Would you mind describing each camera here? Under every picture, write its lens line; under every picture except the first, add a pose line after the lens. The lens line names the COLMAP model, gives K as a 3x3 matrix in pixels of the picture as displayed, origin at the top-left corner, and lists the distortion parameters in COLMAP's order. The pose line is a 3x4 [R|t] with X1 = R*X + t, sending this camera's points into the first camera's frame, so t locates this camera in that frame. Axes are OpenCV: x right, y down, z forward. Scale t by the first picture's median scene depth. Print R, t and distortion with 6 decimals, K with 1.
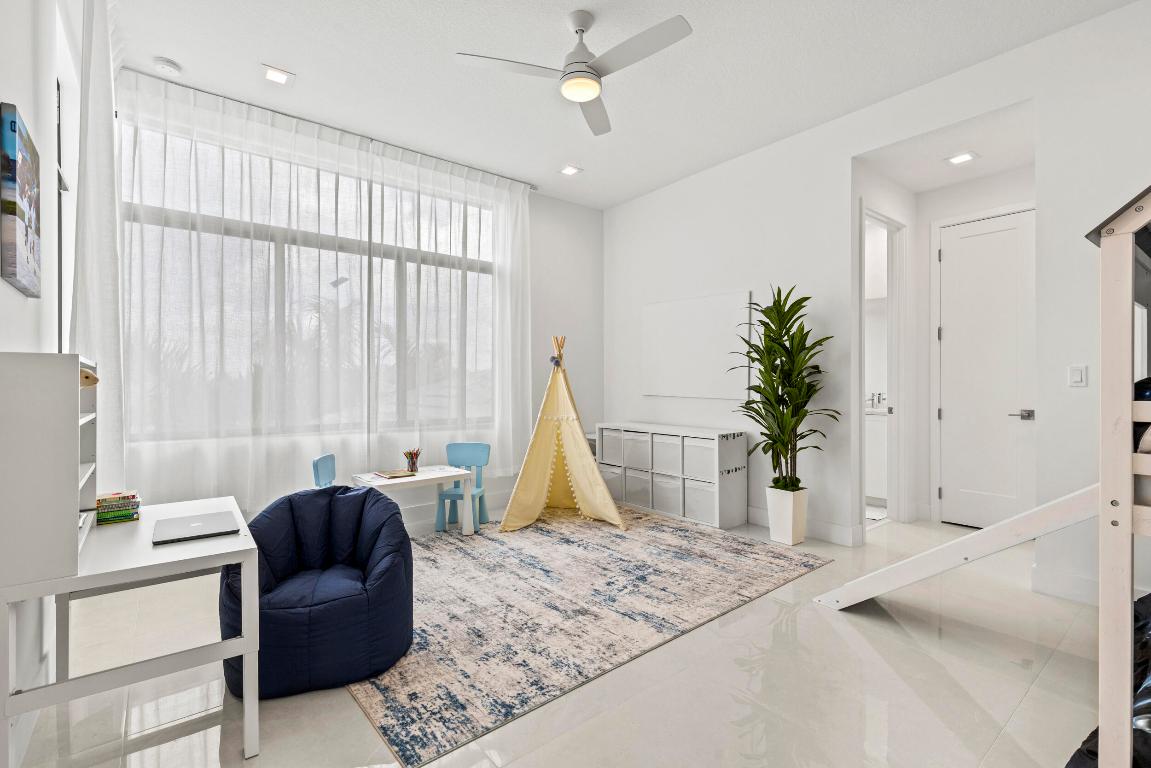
lens RADIAL K [[528.7, 0, 574.9], [0, 528.7, 383.7], [0, 0, 1]] dist [0.001328, 0.000625]
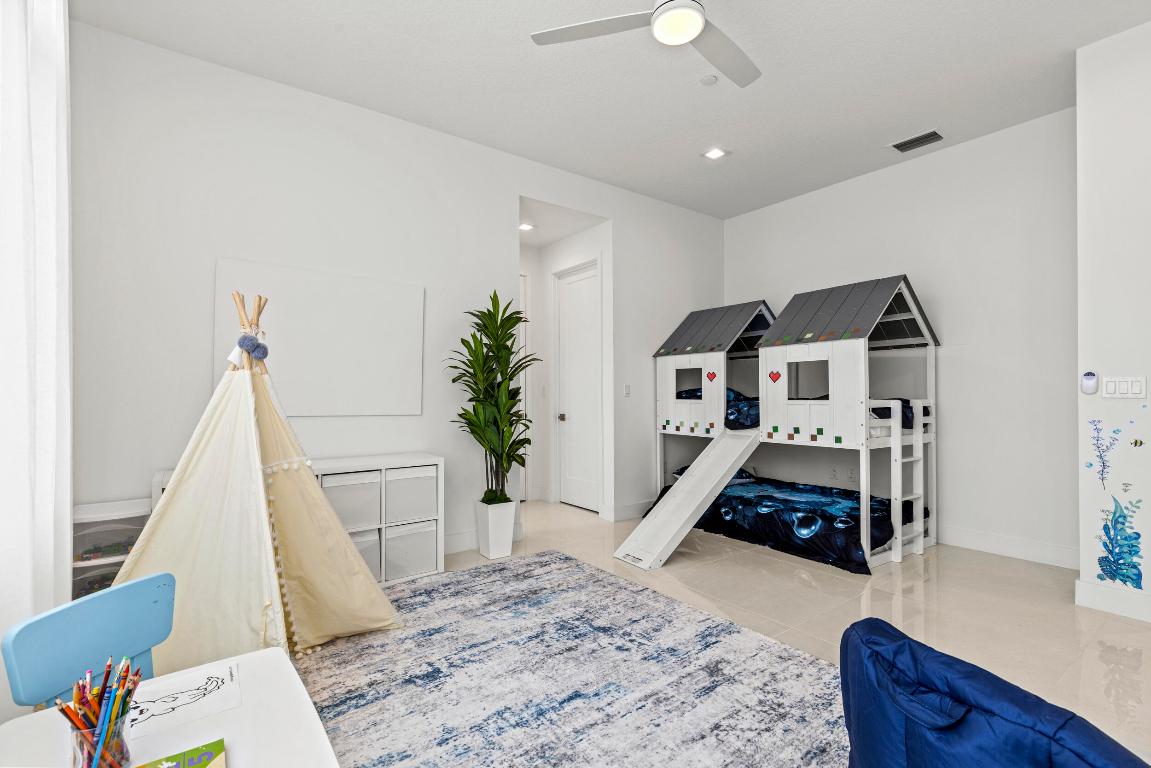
lens RADIAL K [[503.5, 0, 574.5], [0, 503.5, 383.5], [0, 0, 1]] dist [0.003019, -0.000107]
pose [[0.046921, 0.020503, 0.998688, -0.627739], [0.006299, 0.999763, -0.020821, -0.007768], [-0.998879, 0.007267, 0.046781, 0.915232]]
